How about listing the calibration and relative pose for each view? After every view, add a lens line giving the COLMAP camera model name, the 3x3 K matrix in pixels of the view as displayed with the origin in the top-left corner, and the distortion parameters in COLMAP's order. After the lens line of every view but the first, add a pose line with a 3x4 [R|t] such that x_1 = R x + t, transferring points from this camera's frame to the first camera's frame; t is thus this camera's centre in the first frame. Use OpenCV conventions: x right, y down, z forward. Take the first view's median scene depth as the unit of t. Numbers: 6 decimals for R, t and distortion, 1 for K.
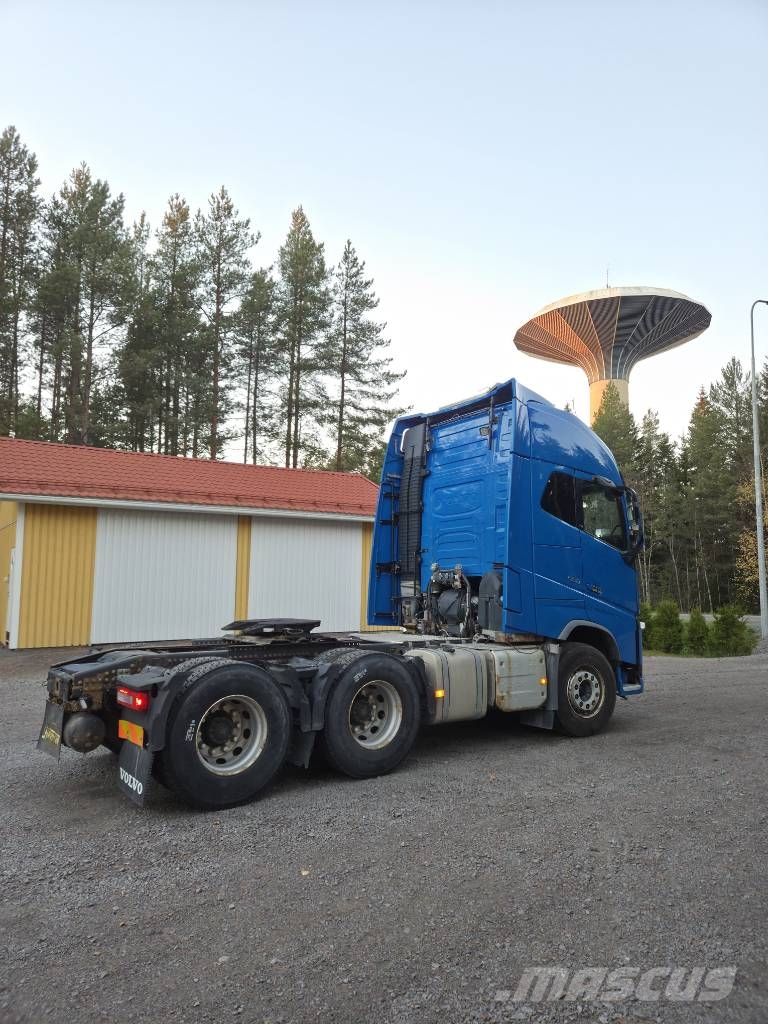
lens RADIAL K [[677.5, 0, 376.6], [0, 677.5, 513.6], [0, 0, 1]] dist [0.066830, -0.053323]
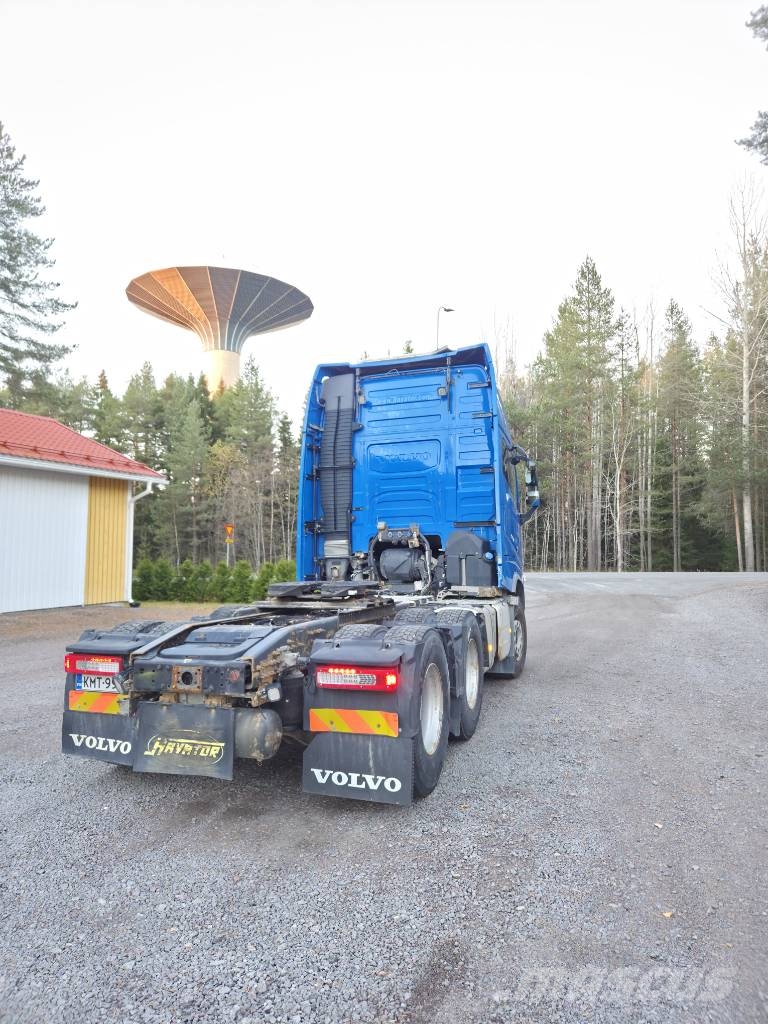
lens RADIAL K [[677.5, 0, 379.3], [0, 677.5, 518.9], [0, 0, 1]] dist [0.066830, -0.053323]
pose [[0.822034, 0.019655, 0.569100, -0.432395], [-0.051097, 0.997919, 0.039342, 0.028798], [-0.567142, -0.061419, 0.821327, 0.190860]]
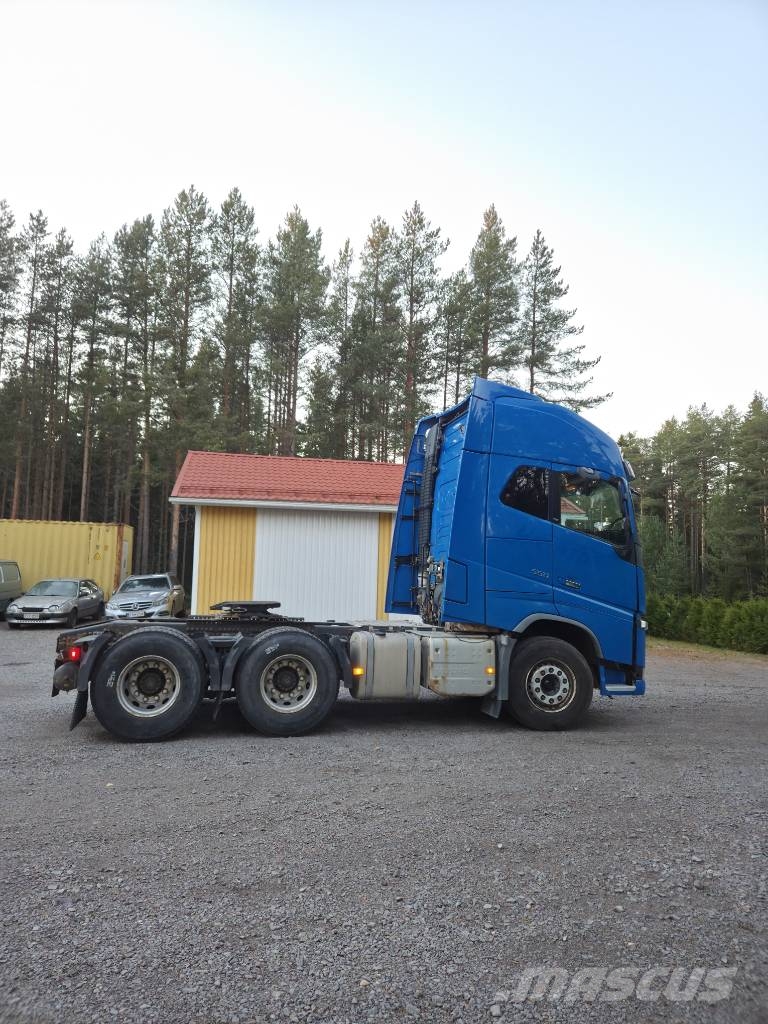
lens RADIAL K [[677.5, 0, 373.7], [0, 677.5, 513.8], [0, 0, 1]] dist [0.066830, -0.053323]
pose [[0.923998, -0.014588, -0.382118, 0.377304], [0.016571, 0.999861, 0.001898, 0.004039], [0.382038, -0.008086, 0.924111, -0.008375]]
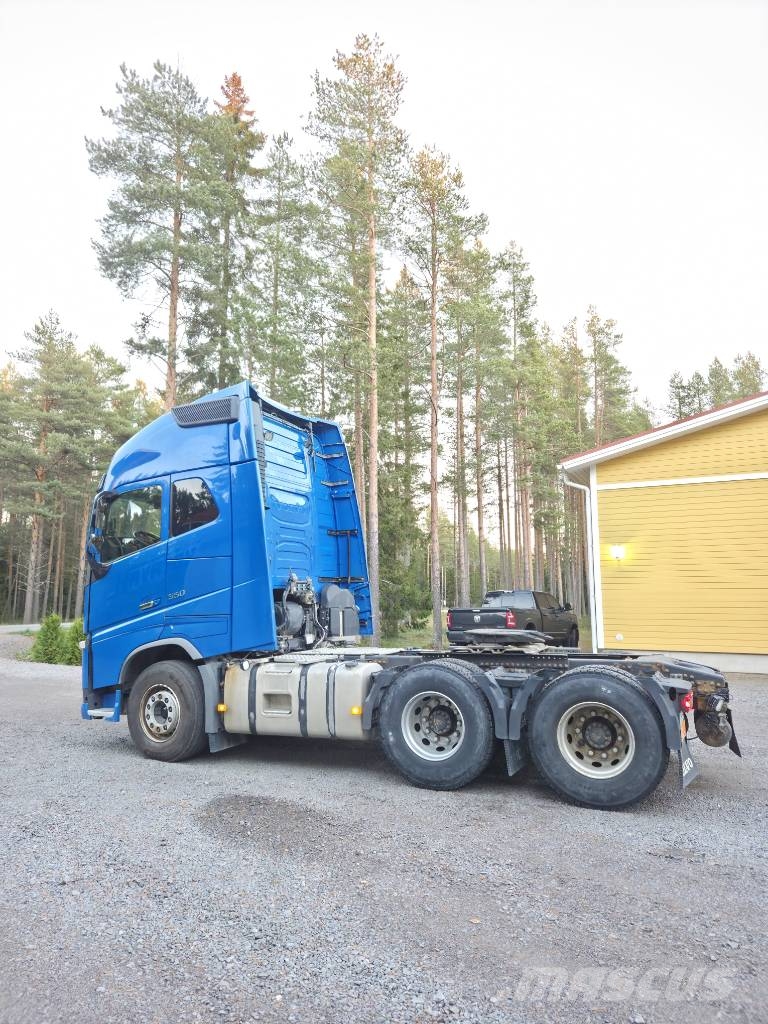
lens RADIAL K [[677.5, 0, 377.3], [0, 677.5, 517.7], [0, 0, 1]] dist [0.066830, -0.053323]
pose [[-0.487255, 0.109634, 0.866350, -0.711783], [-0.090592, 0.980389, -0.175016, 0.138574], [-0.868548, -0.163762, -0.467768, 1.240153]]
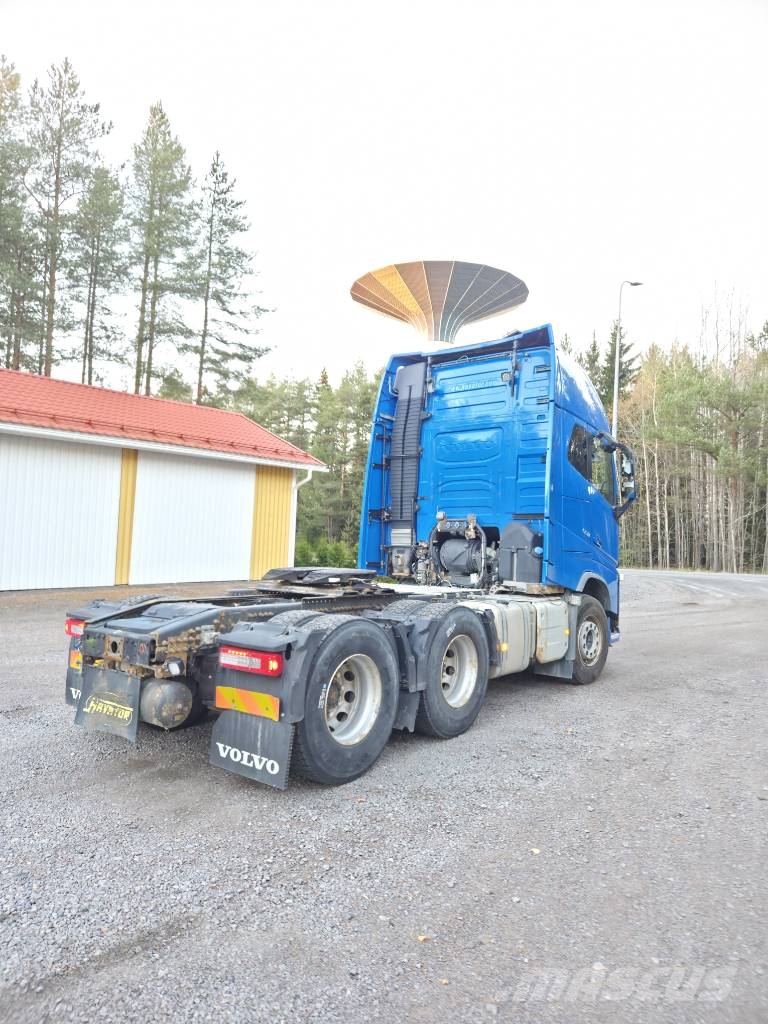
lens RADIAL K [[677.5, 0, 384.5], [0, 677.5, 512.3], [0, 0, 1]] dist [0.066830, -0.053323]
pose [[0.957447, 0.036828, 0.286251, -0.243930], [-0.057627, 0.996247, 0.064577, 0.015693], [-0.282798, -0.078325, 0.955976, 0.100499]]
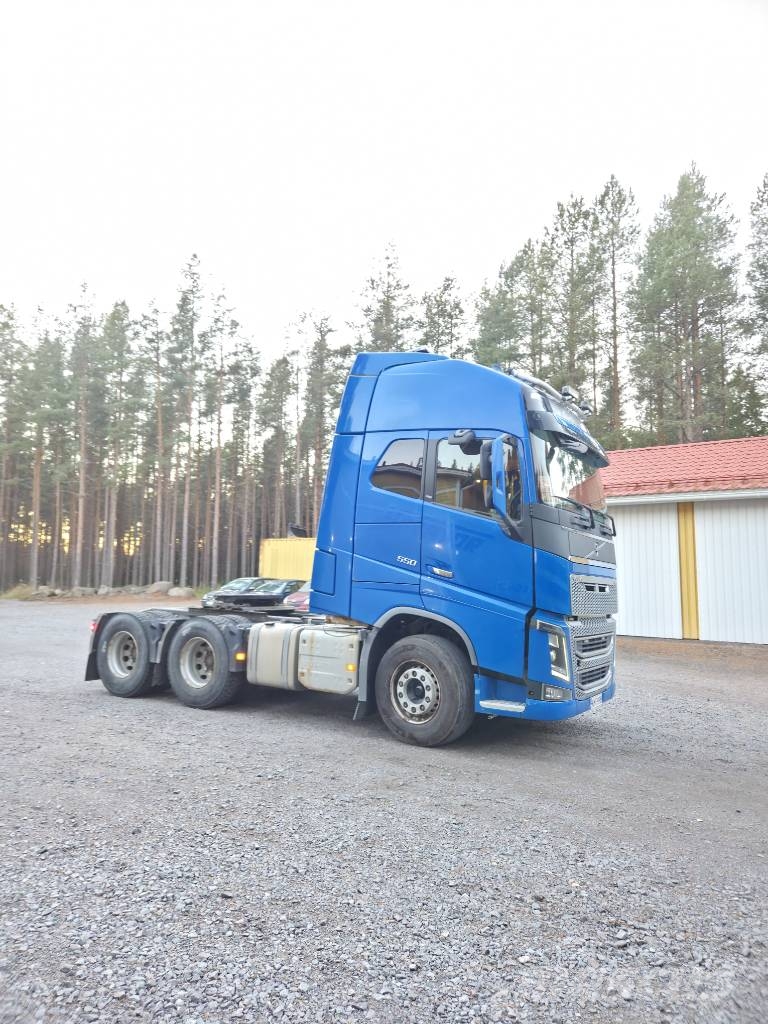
lens RADIAL K [[677.5, 0, 372.6], [0, 677.5, 512.3], [0, 0, 1]] dist [0.066830, -0.053323]
pose [[0.365650, -0.087162, -0.926662, 0.908320], [0.080395, 0.994842, -0.061852, 0.072927], [0.927274, -0.051883, 0.370771, 0.545374]]
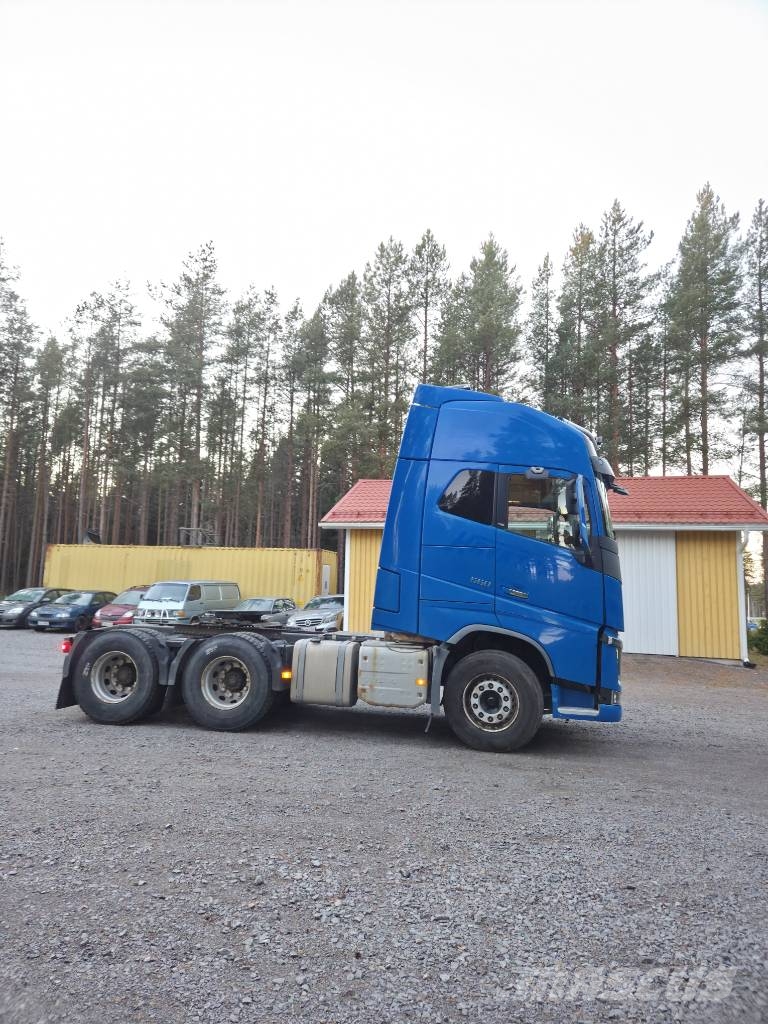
lens RADIAL K [[677.5, 0, 372.5], [0, 677.5, 507.2], [0, 0, 1]] dist [0.066830, -0.053323]
pose [[0.688764, -0.075208, -0.721074, 0.736927], [0.046081, 0.997135, -0.059985, 0.037301], [0.723519, 0.008088, 0.690257, 0.206156]]
